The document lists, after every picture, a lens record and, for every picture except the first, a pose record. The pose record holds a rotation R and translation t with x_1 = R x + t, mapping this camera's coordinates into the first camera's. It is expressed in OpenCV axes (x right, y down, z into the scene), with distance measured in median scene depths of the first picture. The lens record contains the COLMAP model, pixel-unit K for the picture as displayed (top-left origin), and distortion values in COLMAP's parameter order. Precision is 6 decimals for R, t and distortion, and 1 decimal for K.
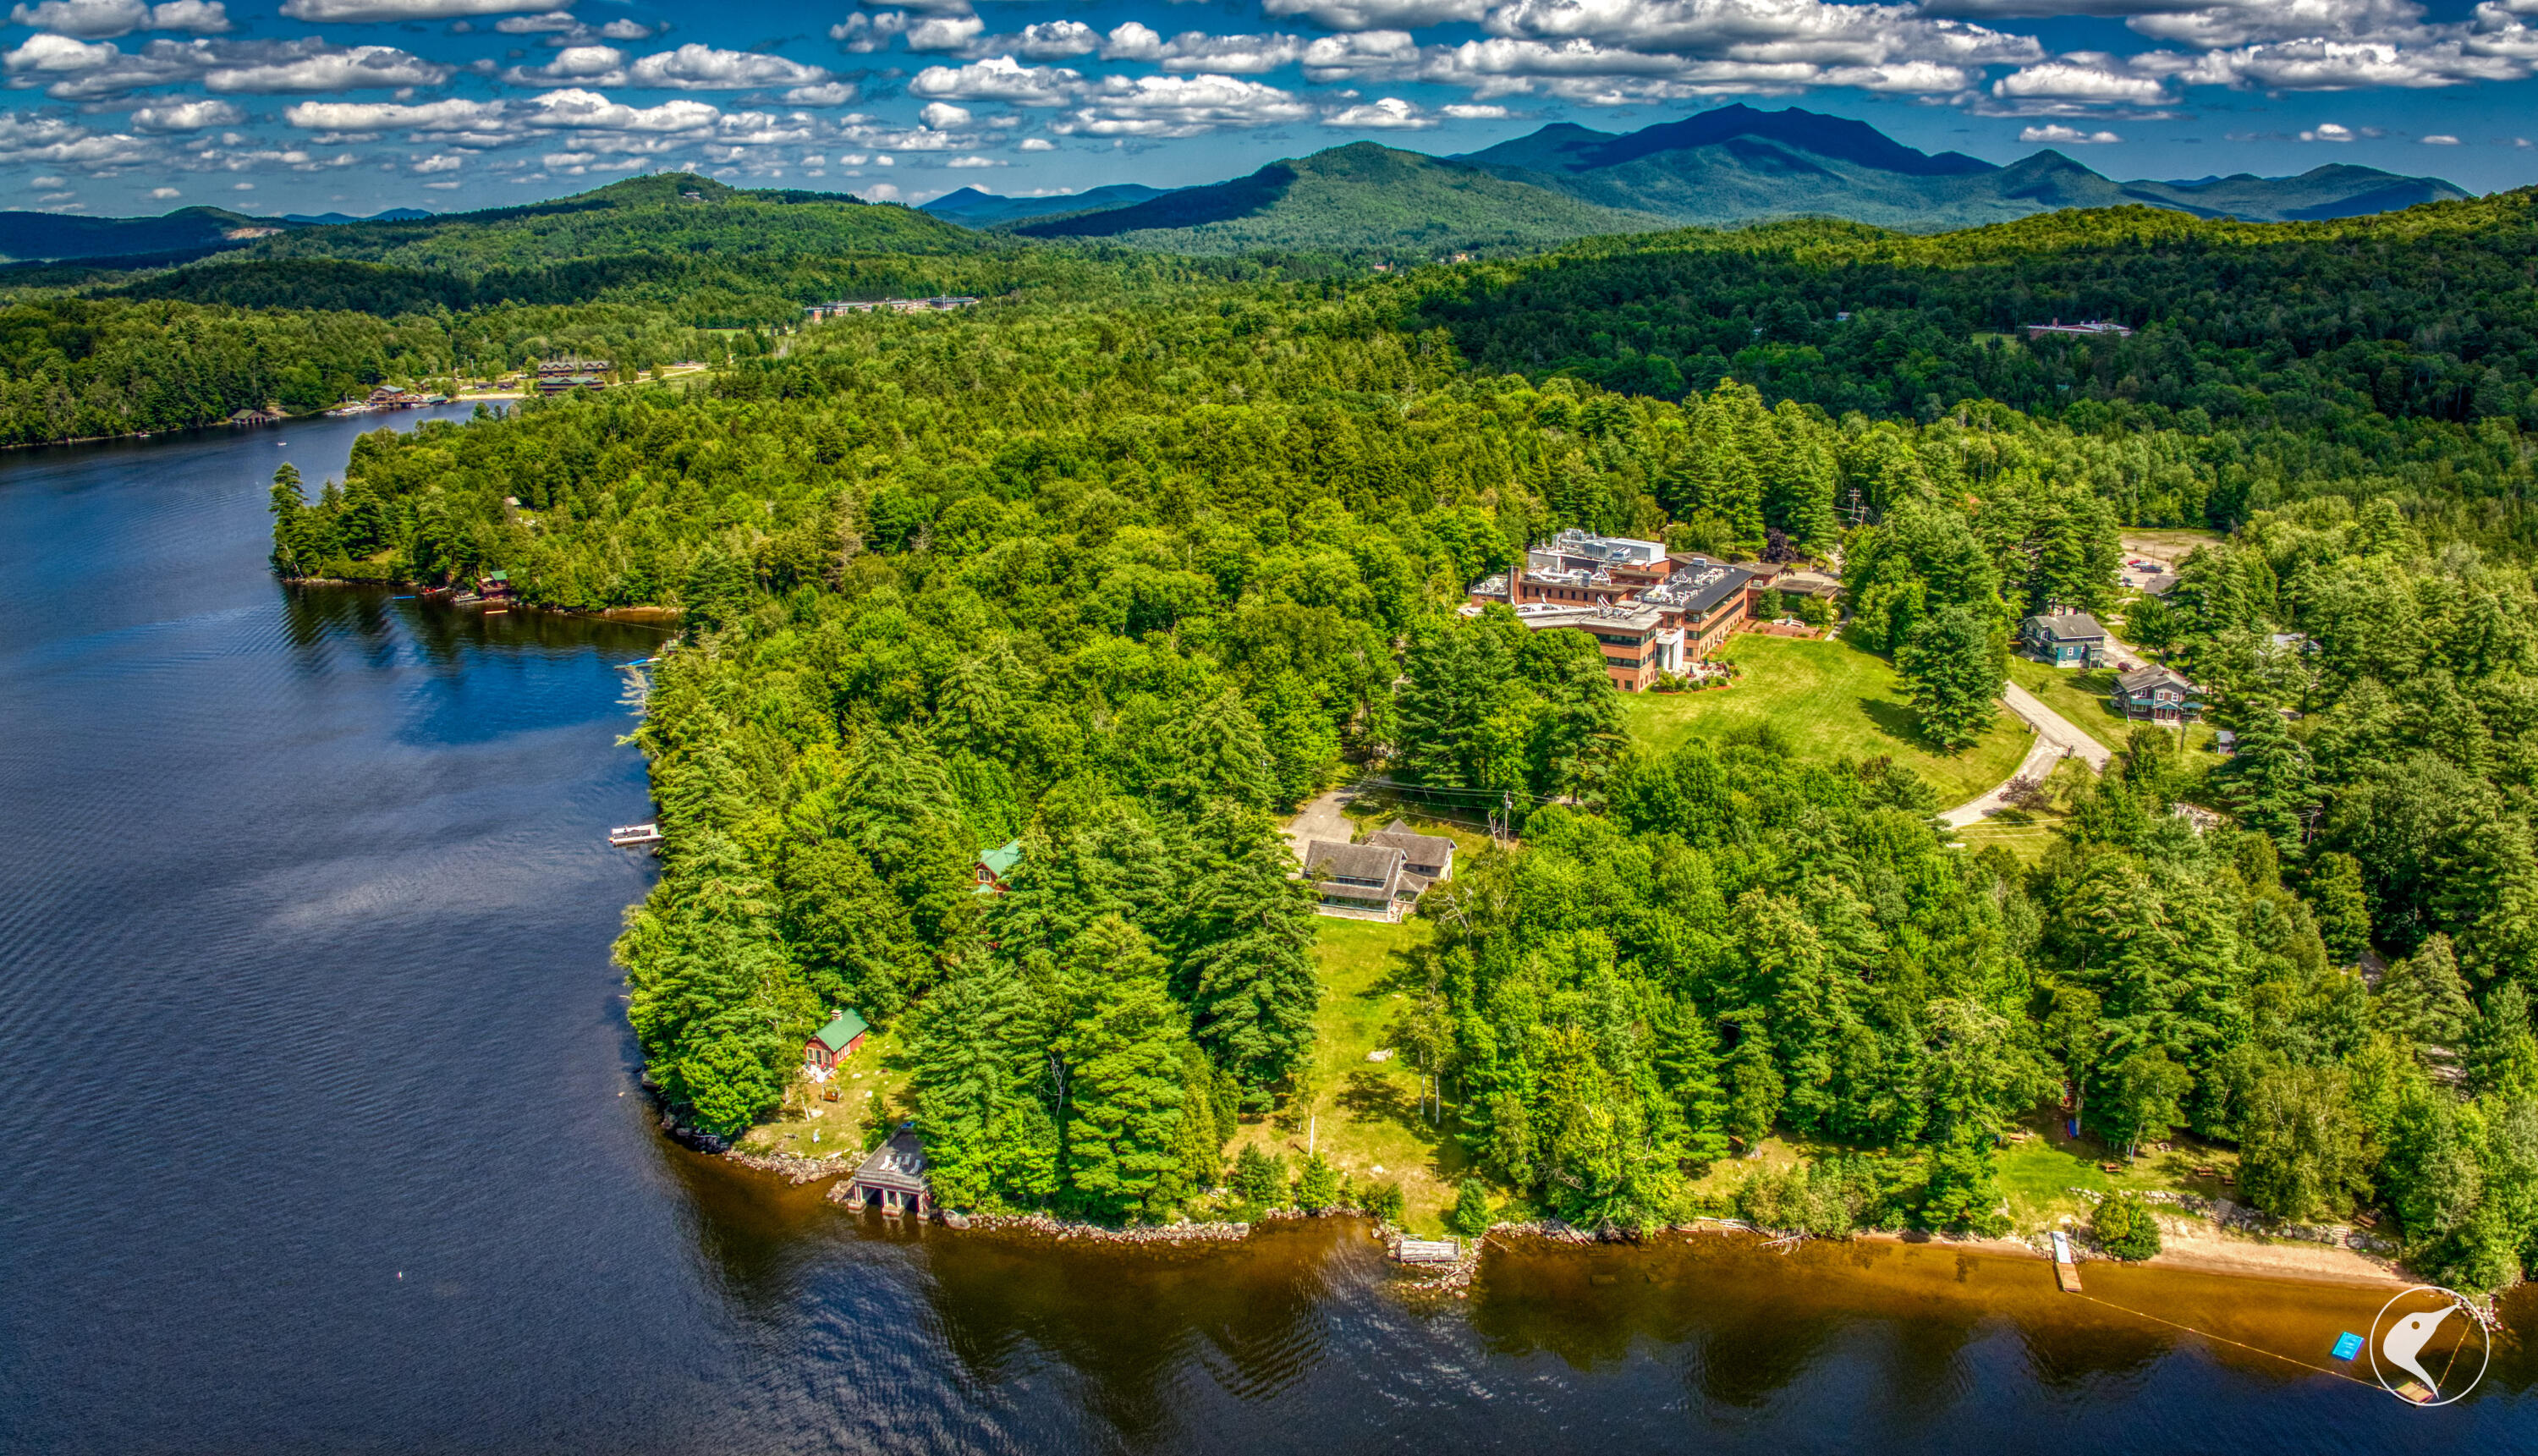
lens RADIAL K [[1866.7, 0, 1303.0], [0, 1866.7, 710.0], [0, 0, 1]] dist [-0.103130, -0.021335]
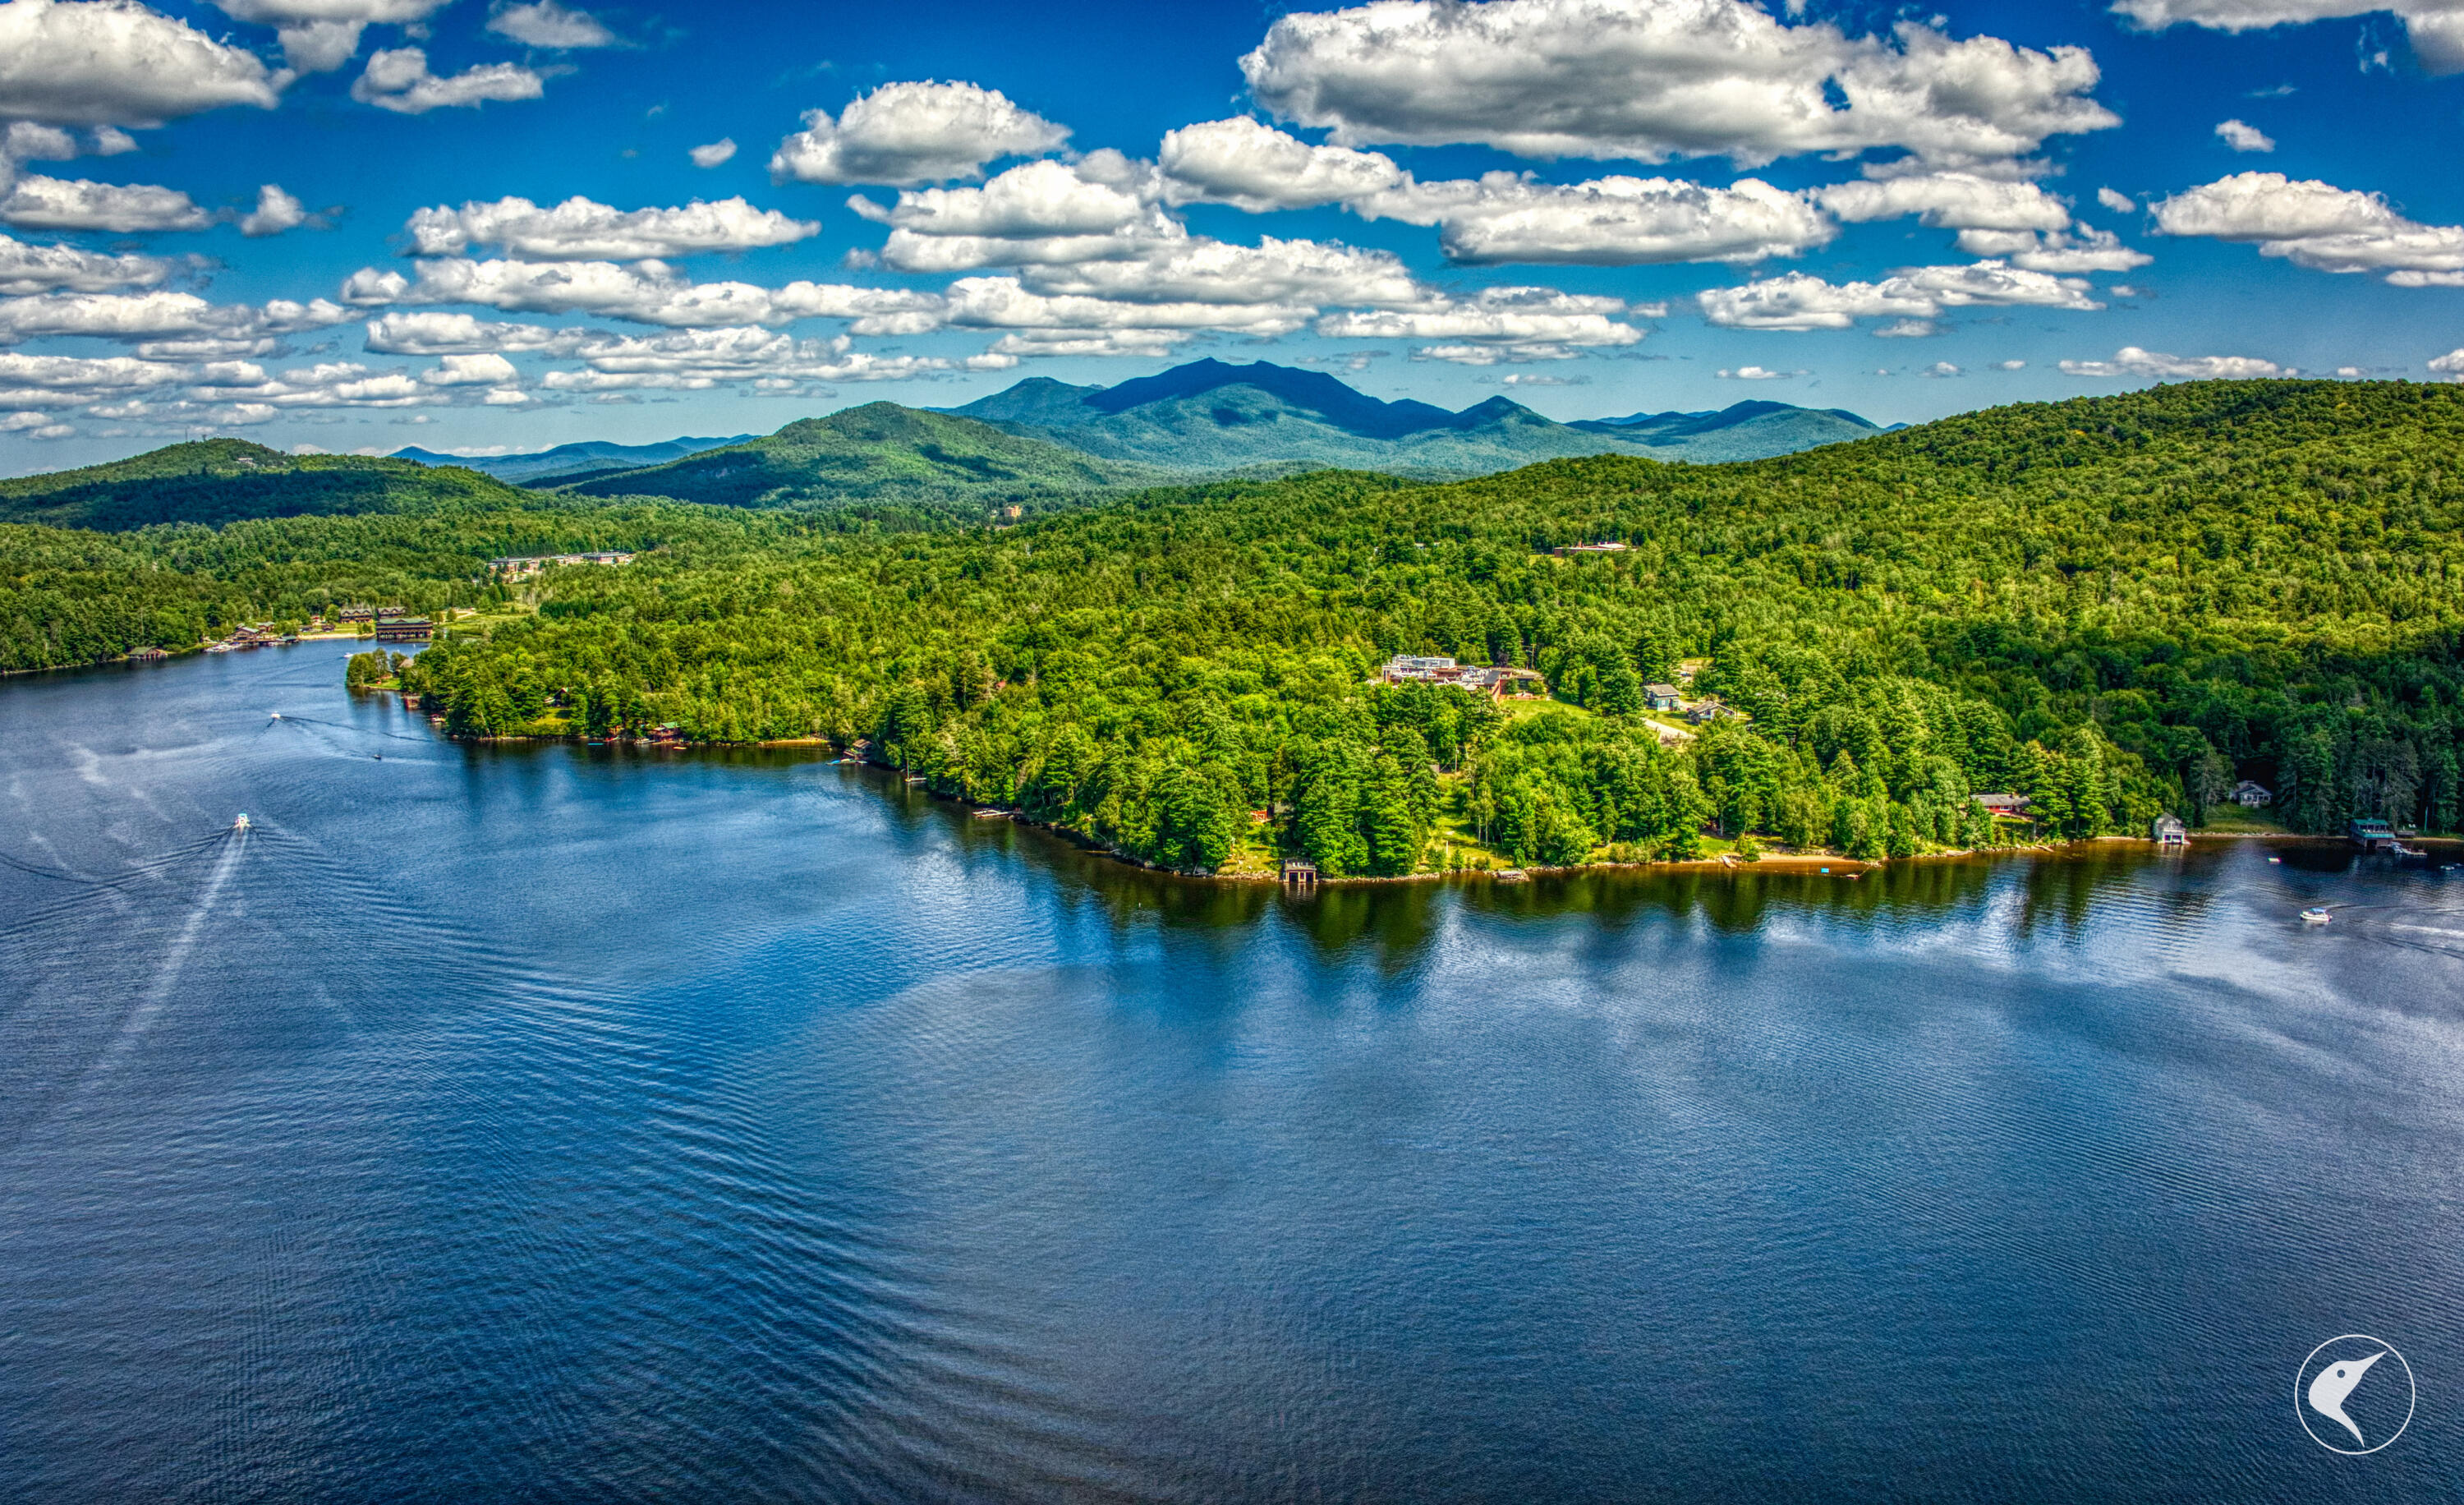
lens RADIAL K [[1997.9, 0, 1237.0], [0, 1997.9, 754.8], [0, 0, 1]] dist [-0.113943, -0.020185]
pose [[0.966815, -0.044541, 0.251565, -0.545535], [0.073299, 0.991647, -0.106126, 0.211805], [-0.244736, 0.121044, 0.962004, -0.899903]]
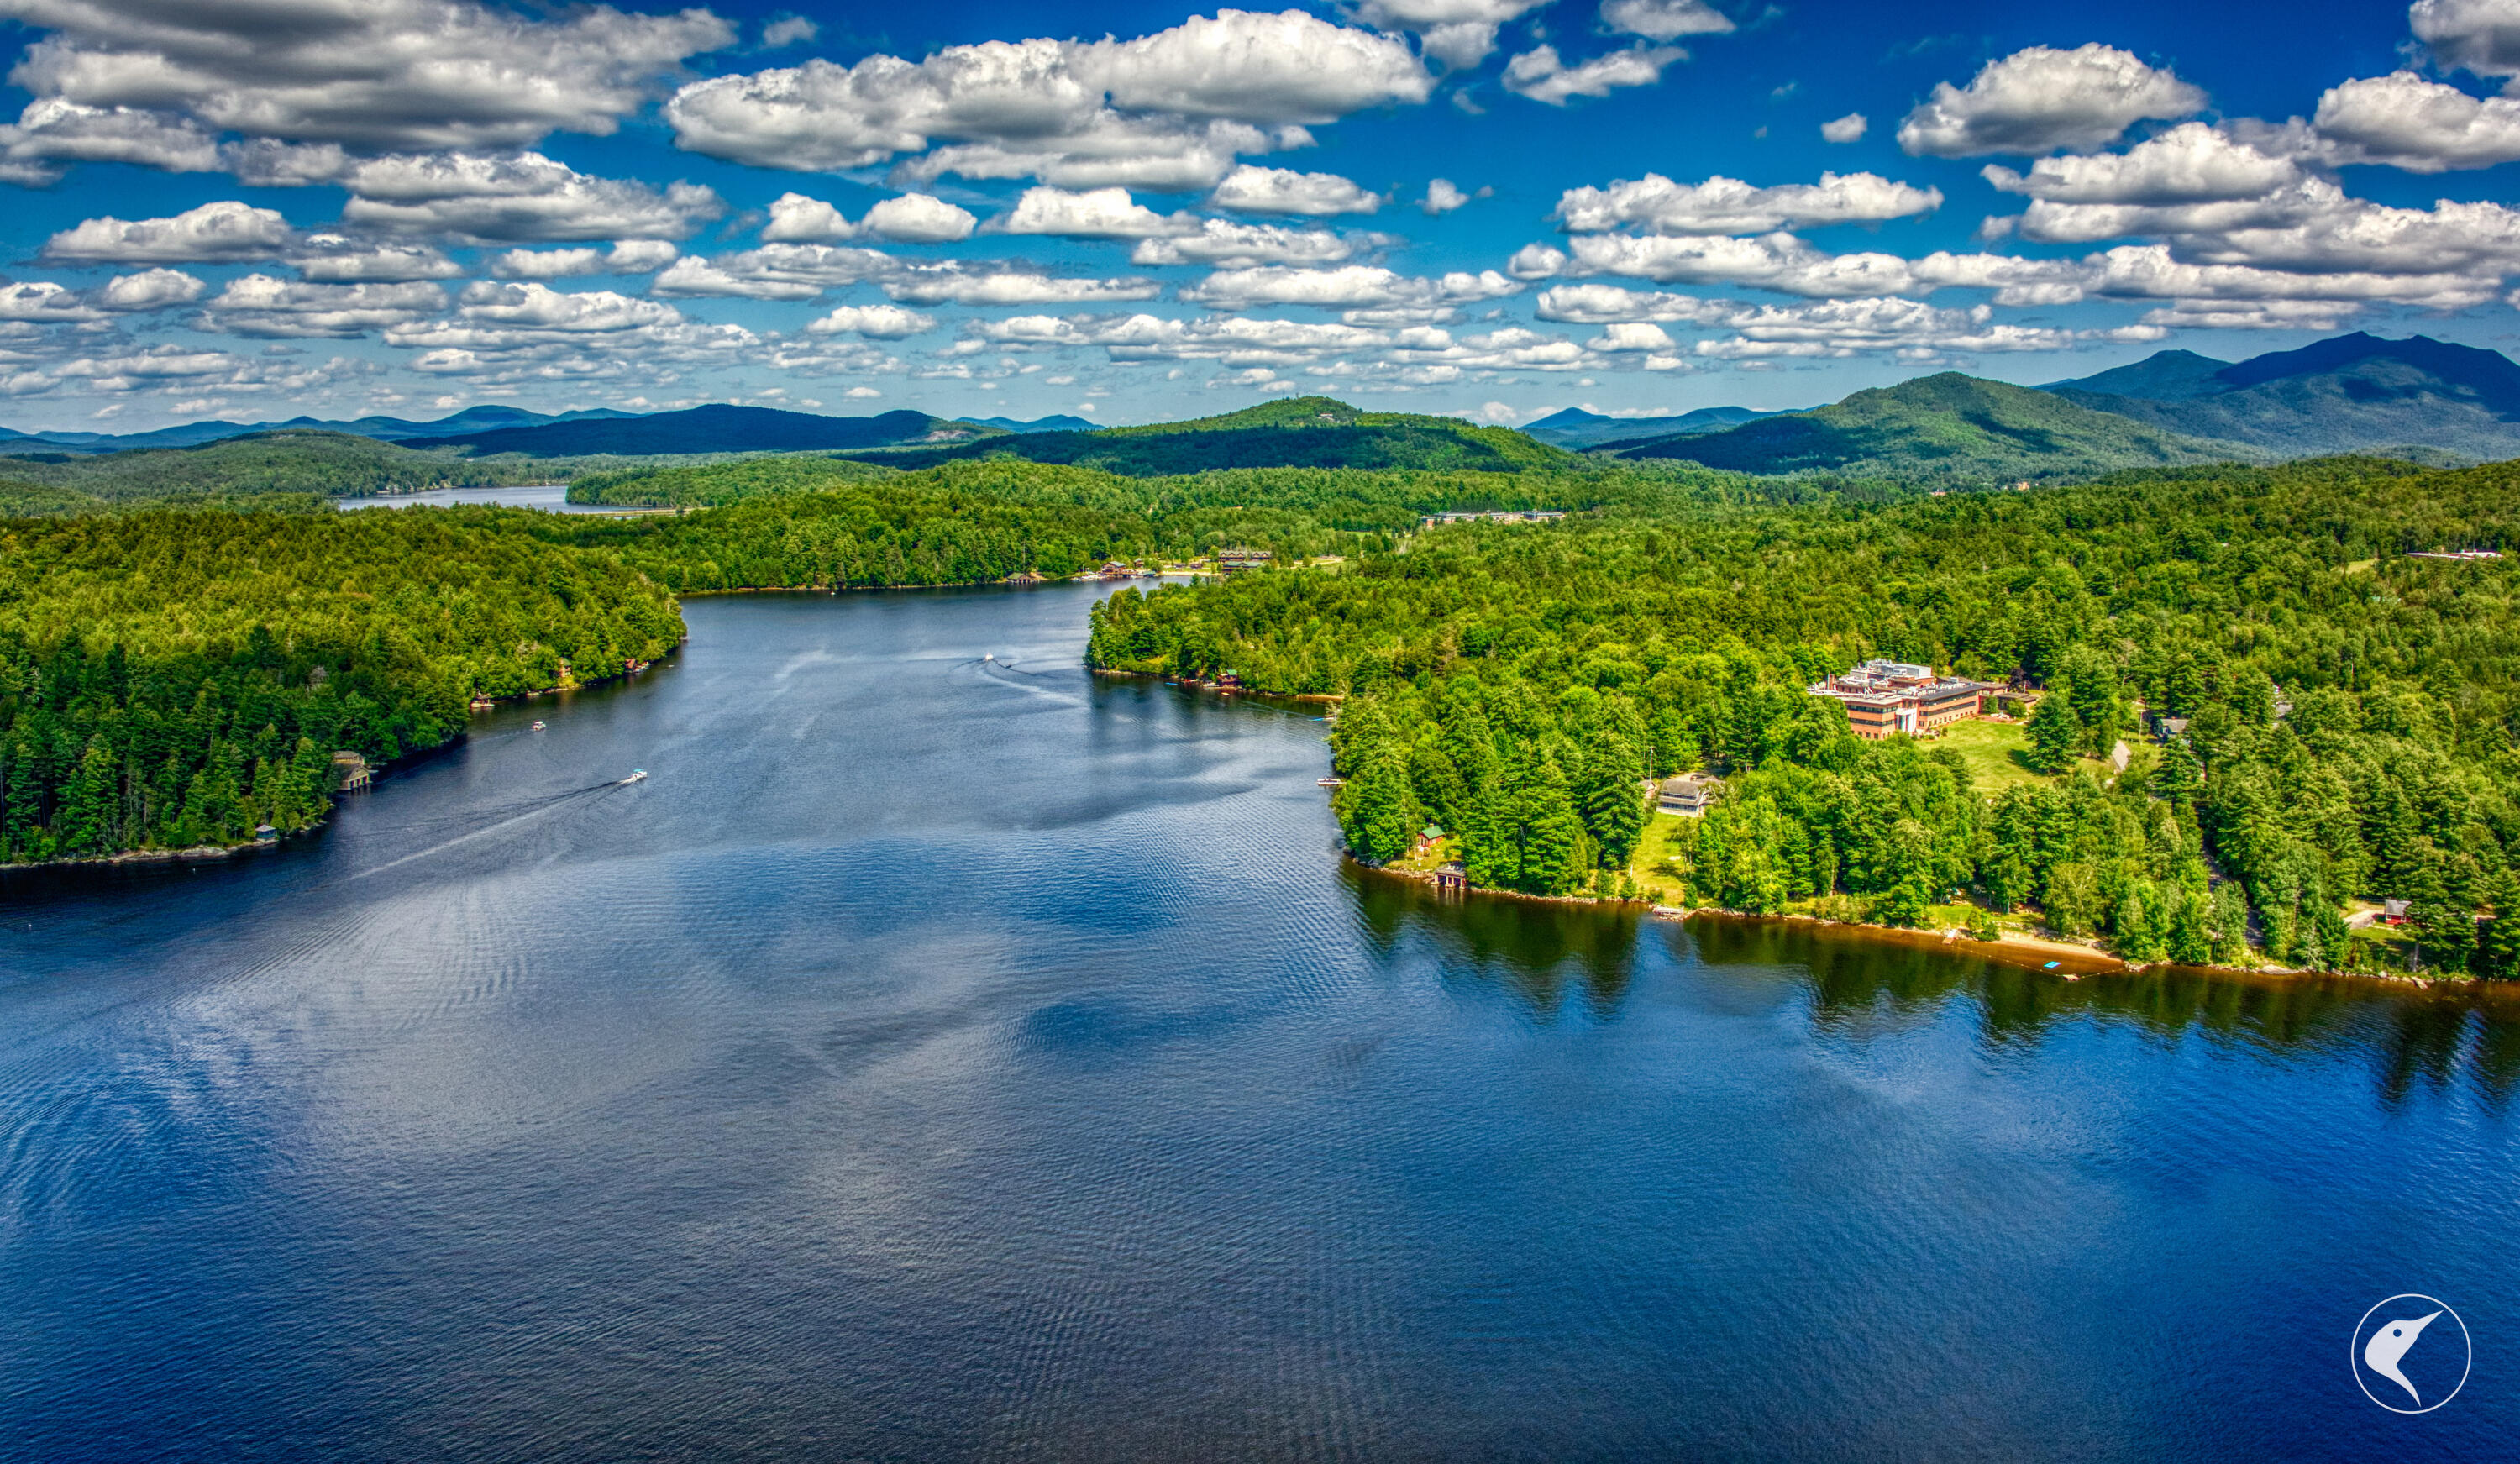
lens RADIAL K [[1908.9, 0, 1260.7], [0, 1908.9, 719.9], [0, 0, 1]] dist [-0.103164, -0.017484]
pose [[0.943718, 0.050562, -0.326864, 0.188280], [-0.086239, 0.991678, -0.095588, 0.173866], [0.319311, 0.118397, 0.940225, -0.782971]]
